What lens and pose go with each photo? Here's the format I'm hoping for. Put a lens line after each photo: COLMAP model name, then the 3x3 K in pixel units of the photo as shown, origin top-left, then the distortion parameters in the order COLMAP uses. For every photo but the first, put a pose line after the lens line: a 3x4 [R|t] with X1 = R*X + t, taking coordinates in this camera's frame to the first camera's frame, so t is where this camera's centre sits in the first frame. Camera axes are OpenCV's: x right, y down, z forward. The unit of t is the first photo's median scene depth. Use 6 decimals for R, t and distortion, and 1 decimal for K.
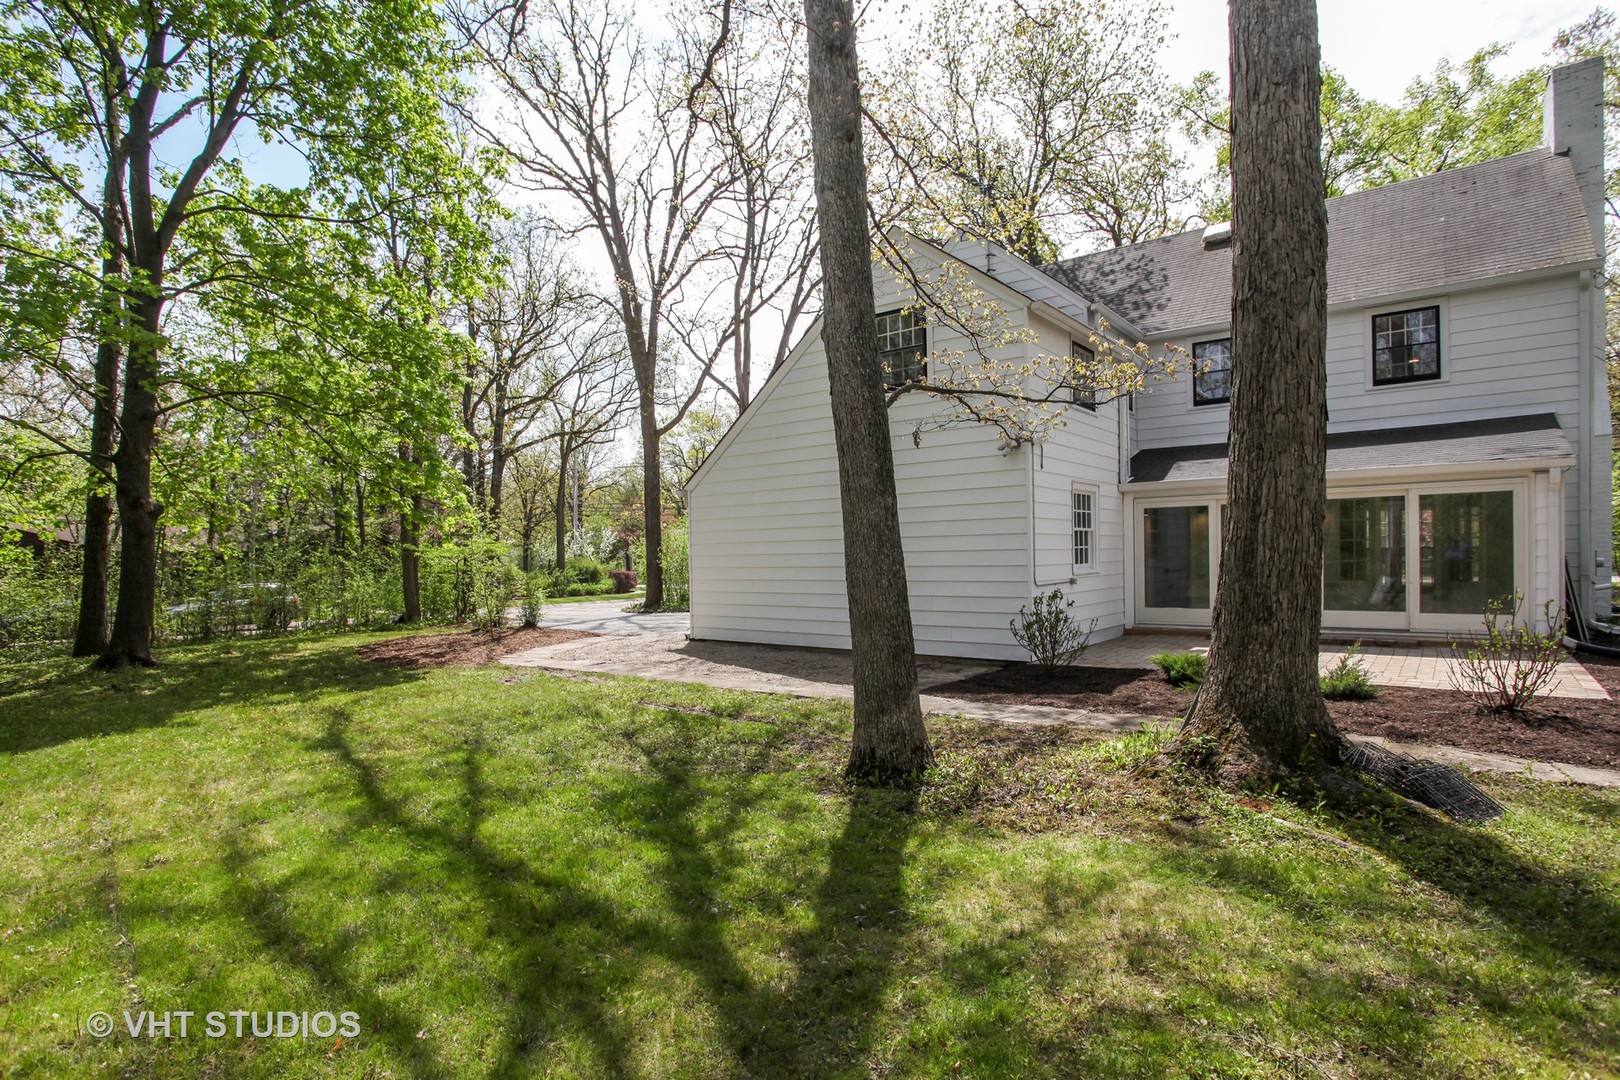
lens RADIAL K [[806.1, 0, 810.0], [0, 806.1, 540.0], [0, 0, 1]] dist [-0.002399, -0.000756]
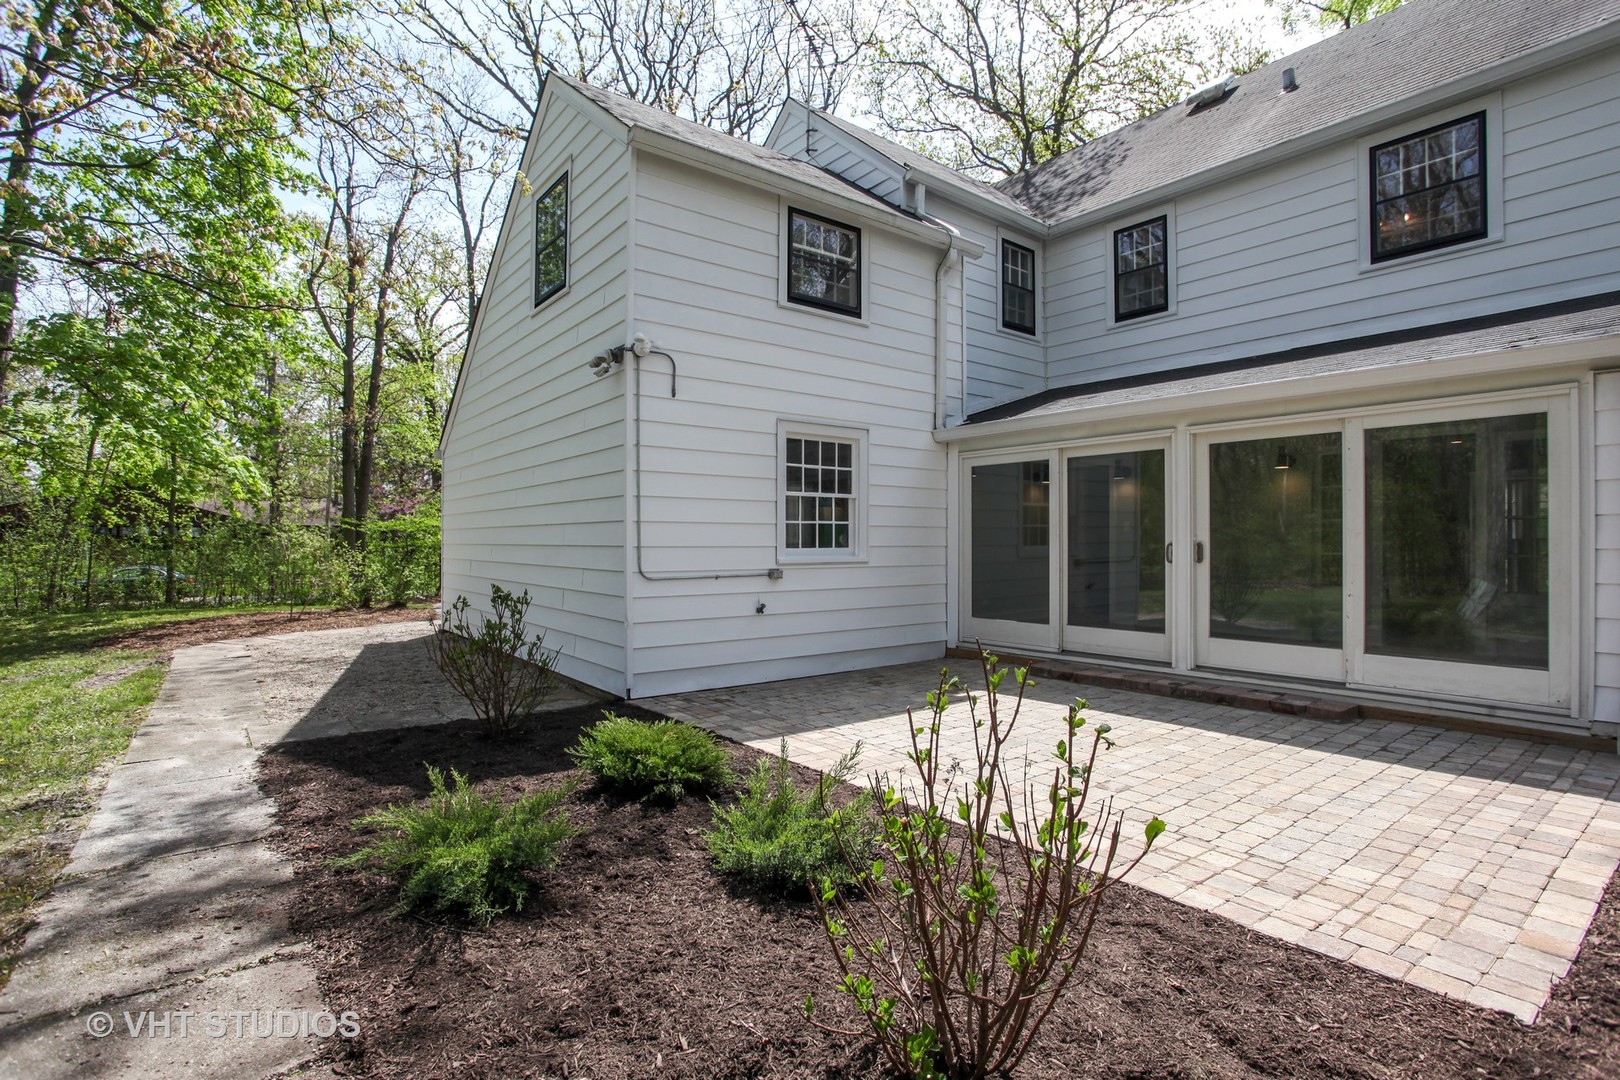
lens RADIAL K [[806.1, 0, 810.0], [0, 806.1, 540.0], [0, 0, 1]] dist [-0.002399, -0.000756]
pose [[0.980222, 0.005398, -0.197825, 0.502239], [-0.005439, 0.999985, 0.000337, 0.018119], [0.197824, 0.000746, 0.980237, 0.408514]]
